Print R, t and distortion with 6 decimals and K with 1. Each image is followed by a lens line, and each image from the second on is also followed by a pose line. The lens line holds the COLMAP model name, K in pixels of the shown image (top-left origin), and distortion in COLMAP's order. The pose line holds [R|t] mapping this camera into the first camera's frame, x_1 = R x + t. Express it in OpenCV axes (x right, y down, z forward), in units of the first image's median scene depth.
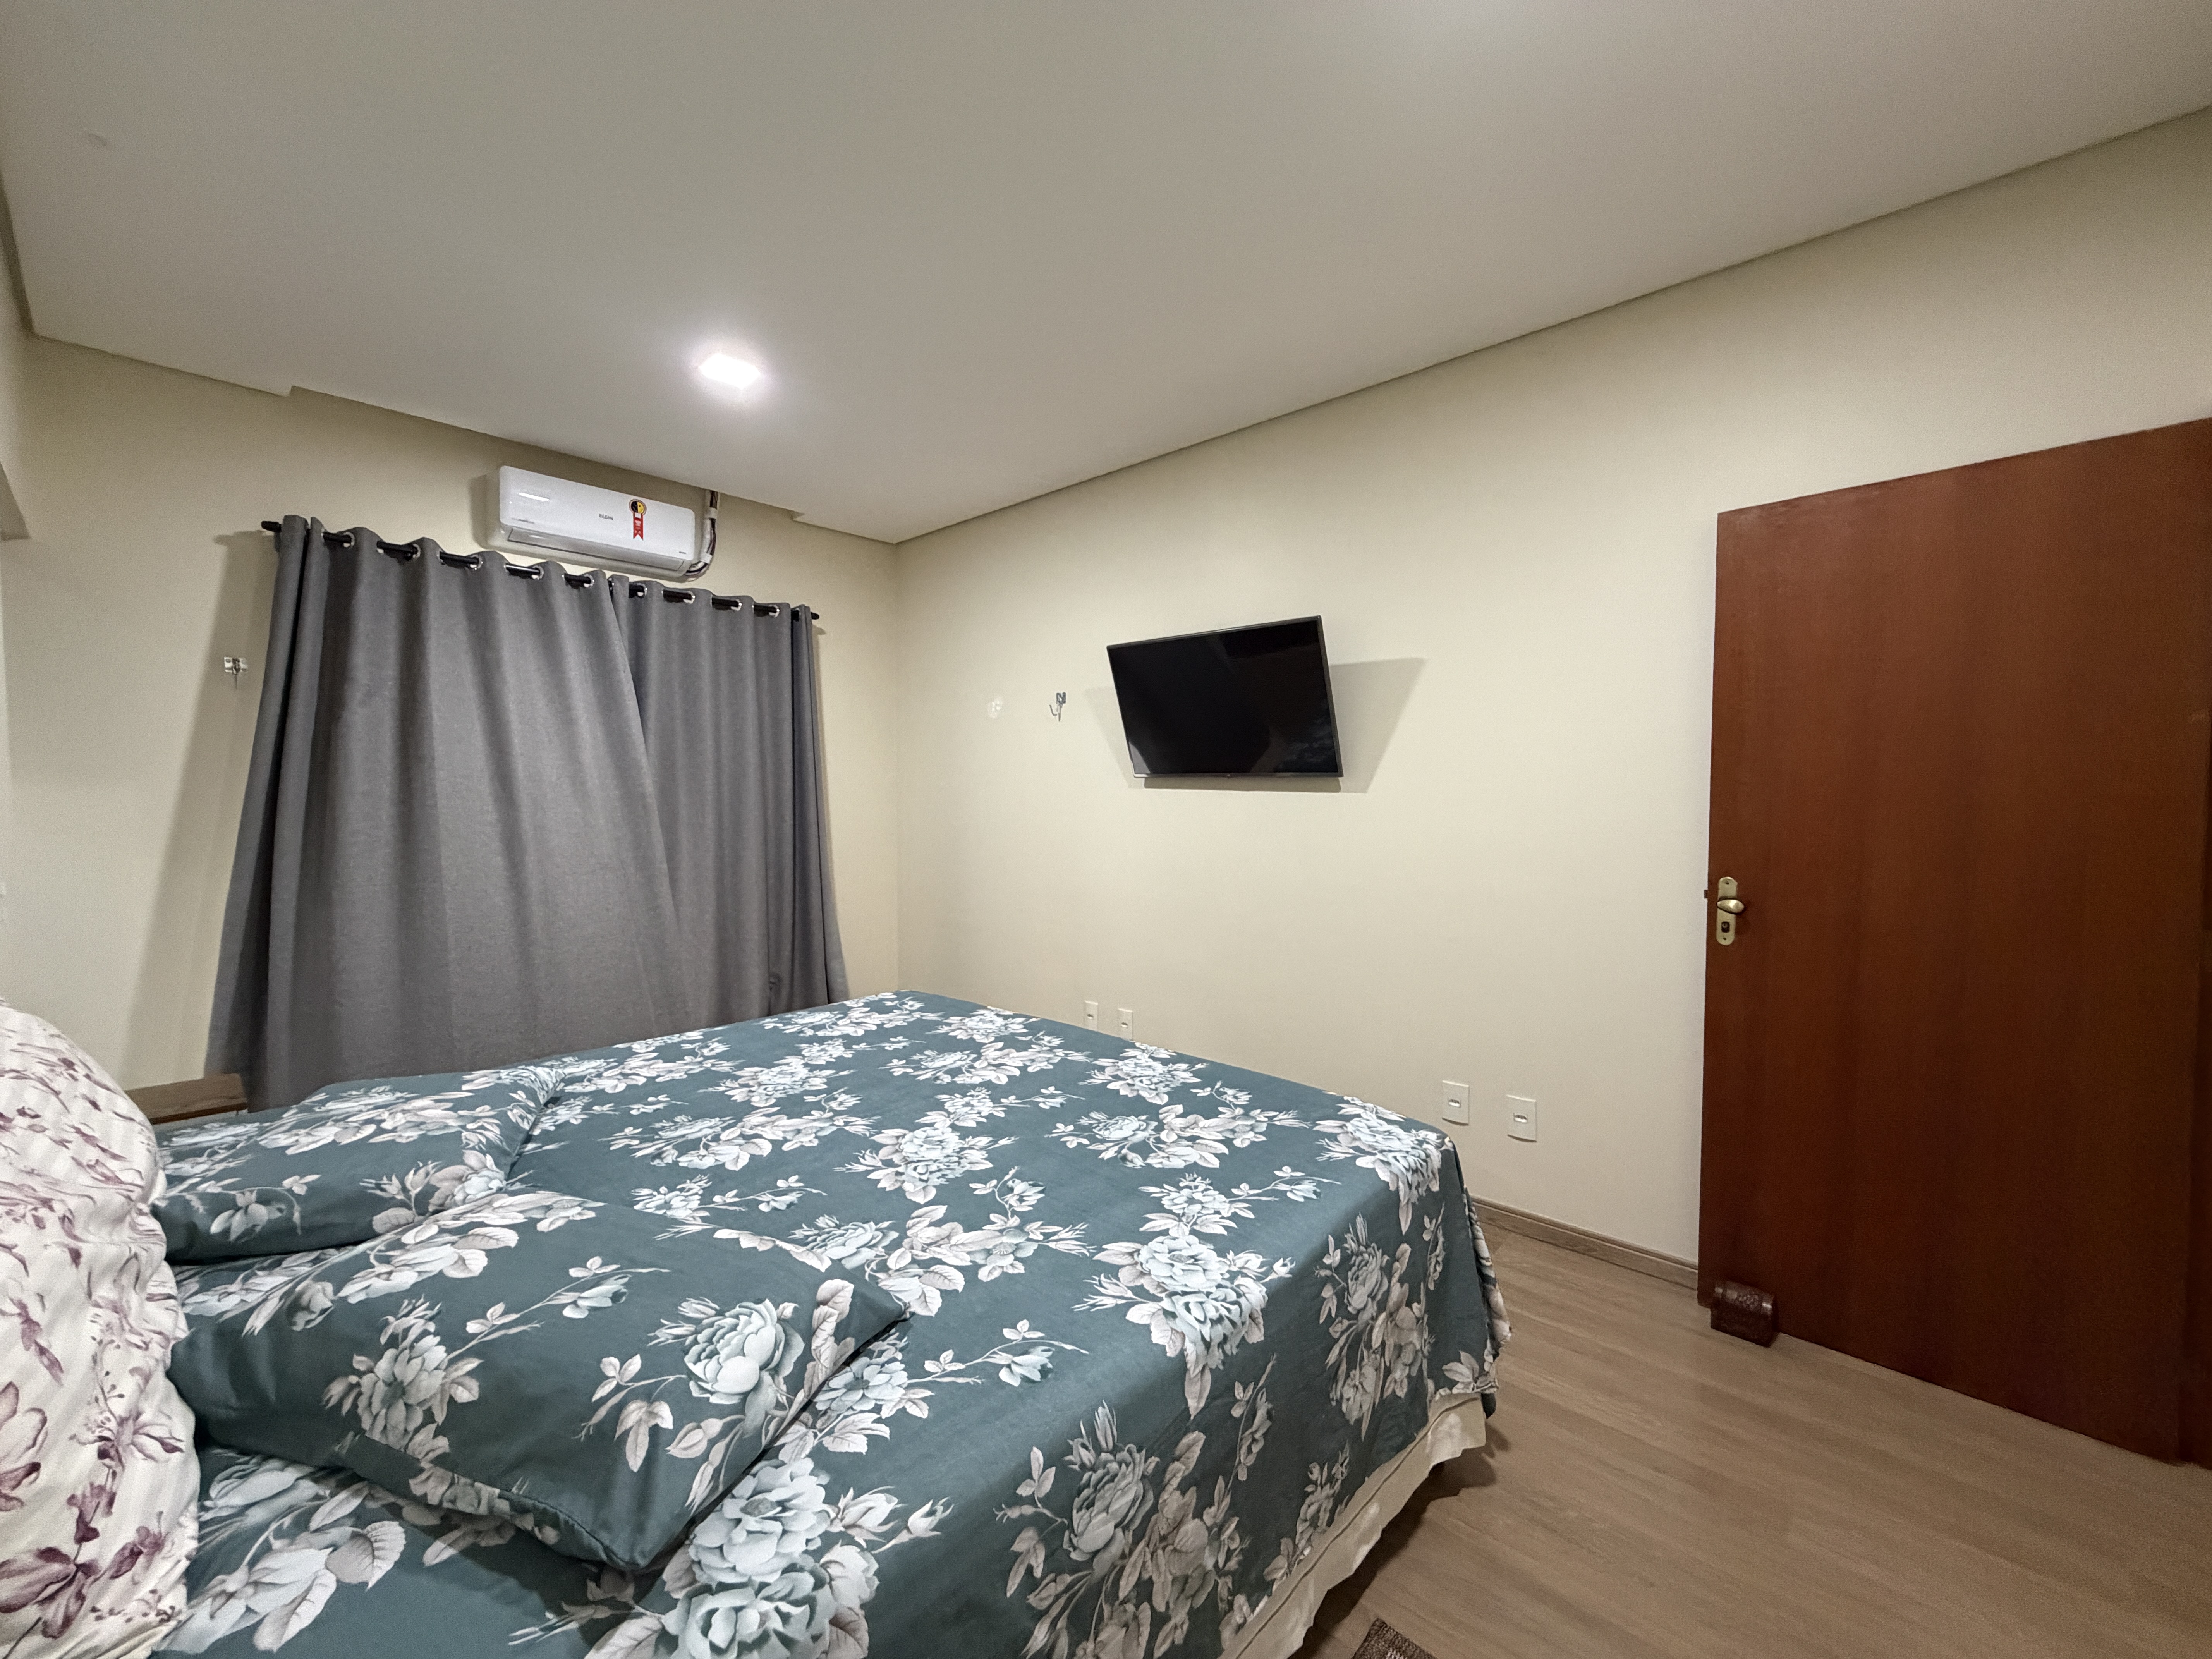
lens RADIAL K [[883.4, 0, 1100.2], [0, 883.4, 830.2], [0, 0, 1]] dist [0.001218, 0.000141]
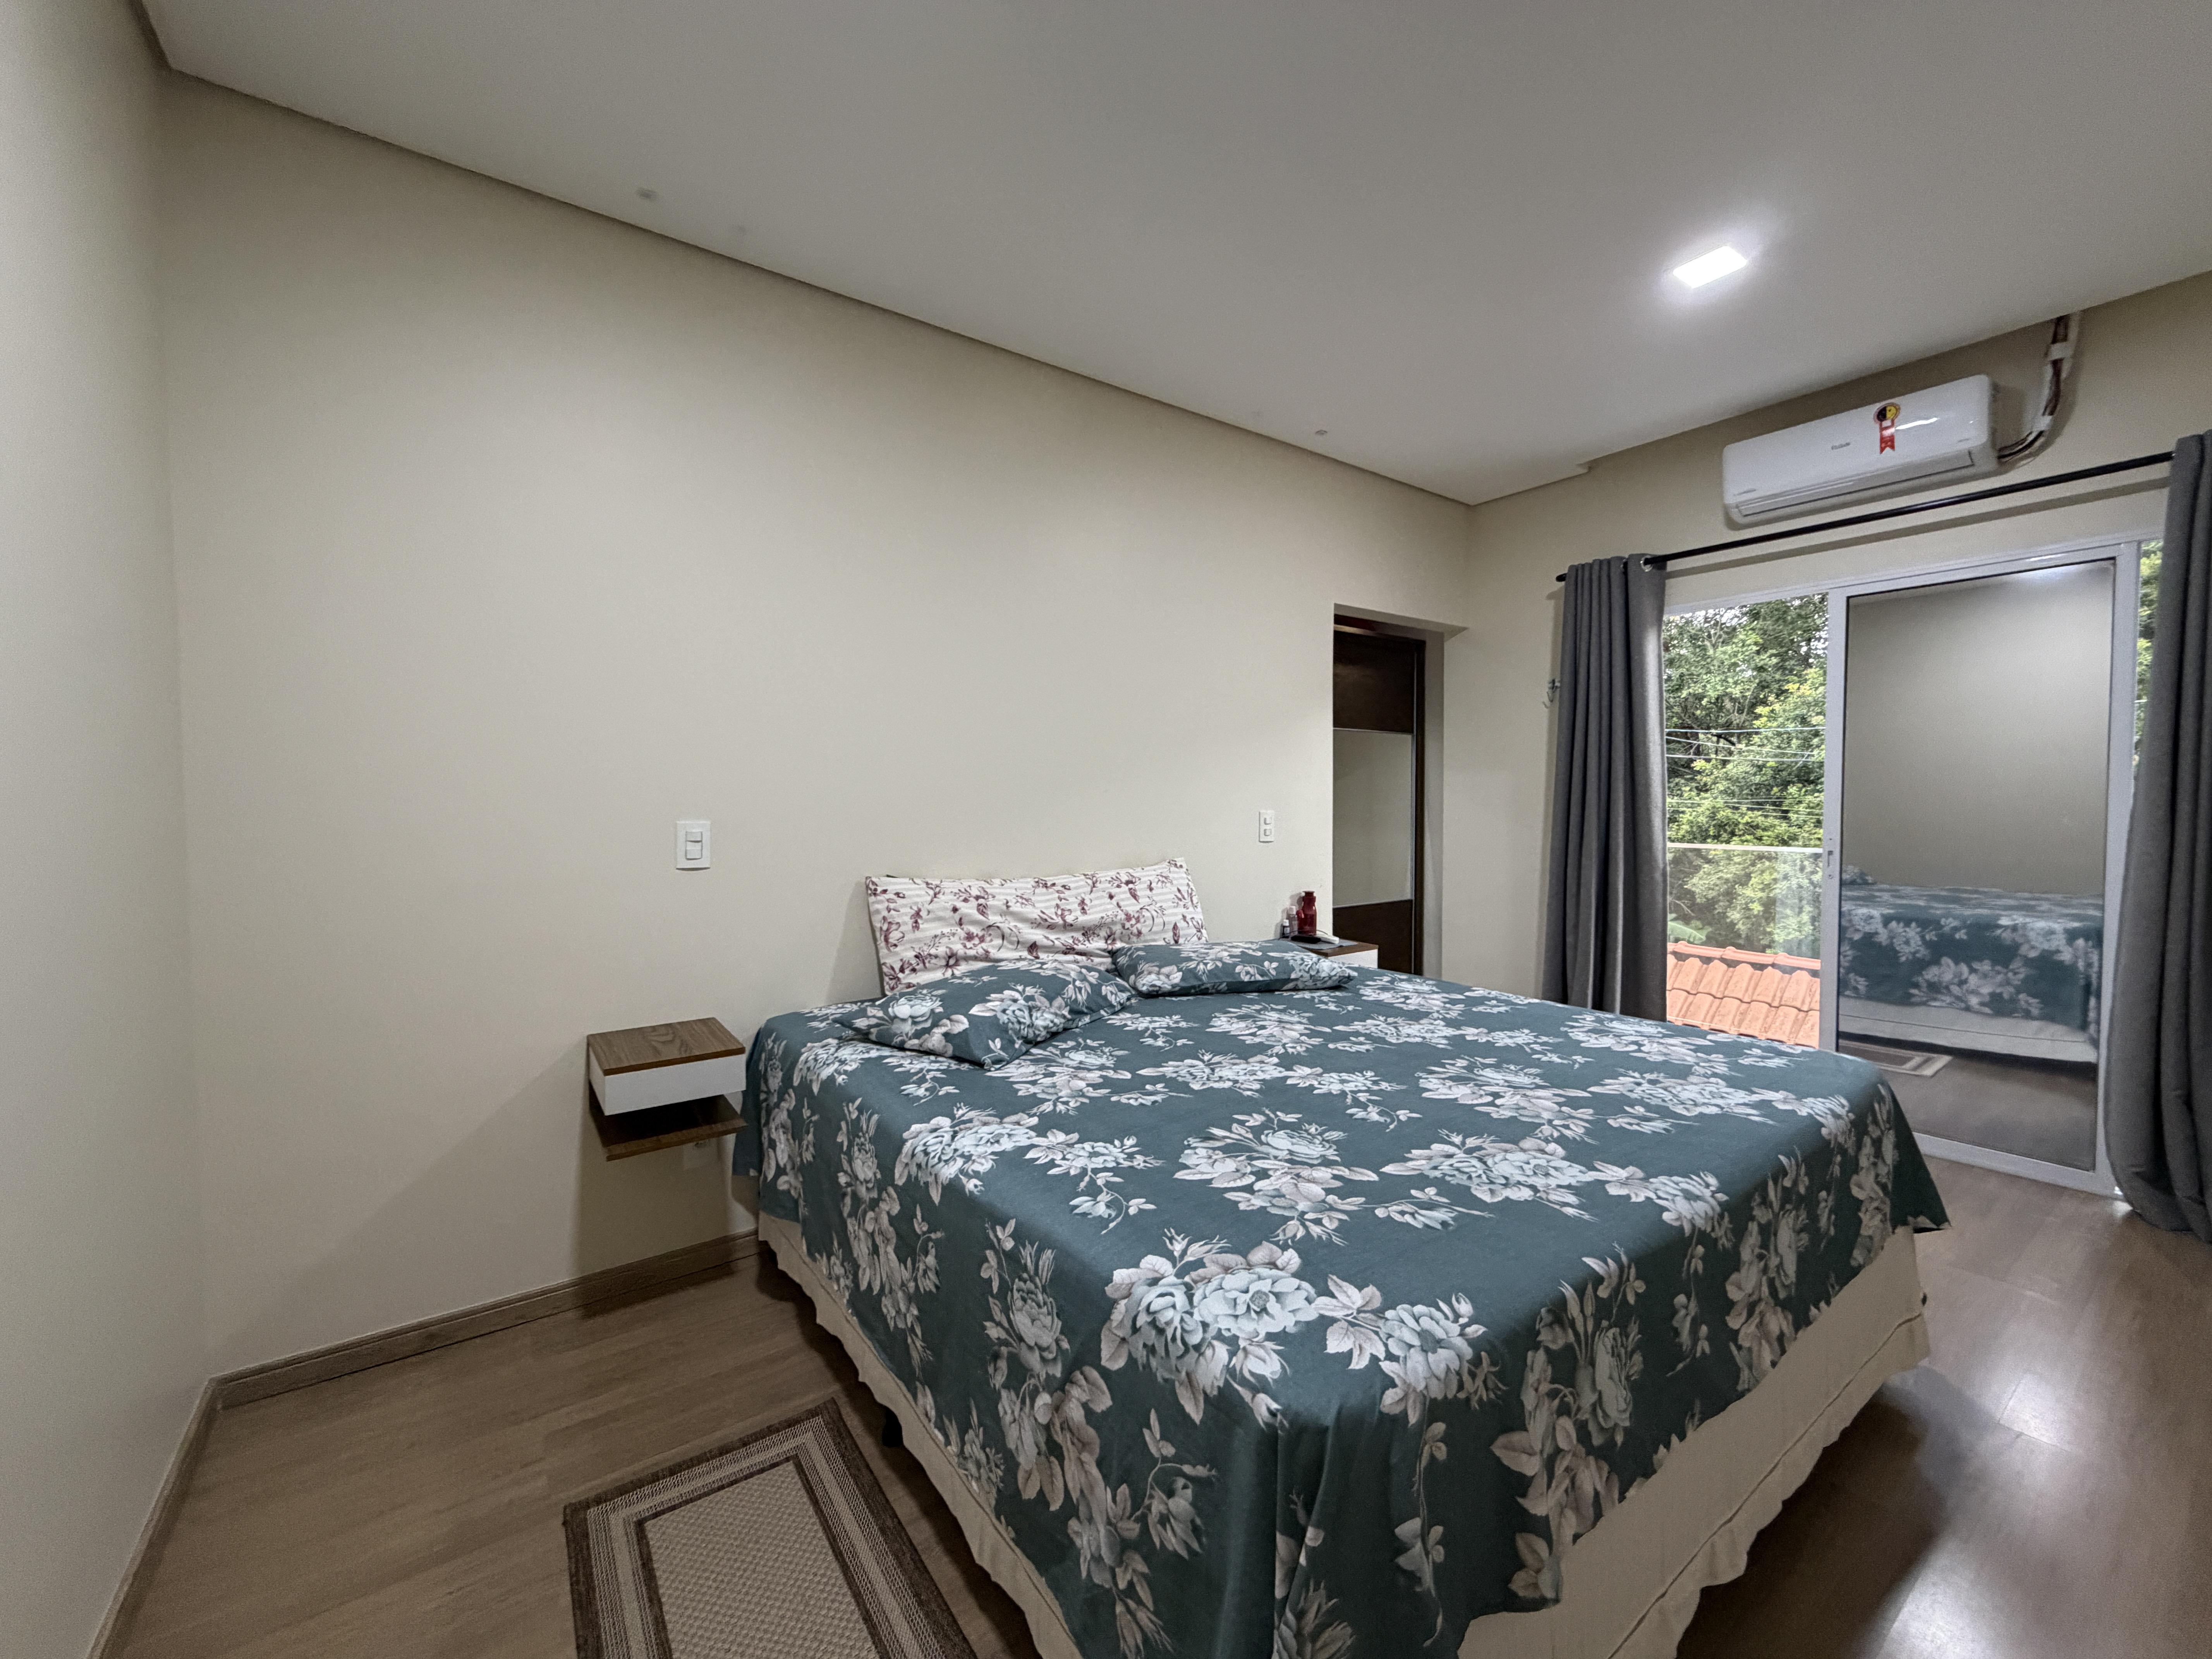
lens RADIAL K [[883.4, 0, 1100.2], [0, 883.4, 830.2], [0, 0, 1]] dist [0.001218, 0.000141]
pose [[-0.202738, 0.035529, -0.978588, 0.825843], [-0.034546, 0.998460, 0.043408, 0.008292], [0.978623, 0.042607, -0.201199, 0.919908]]
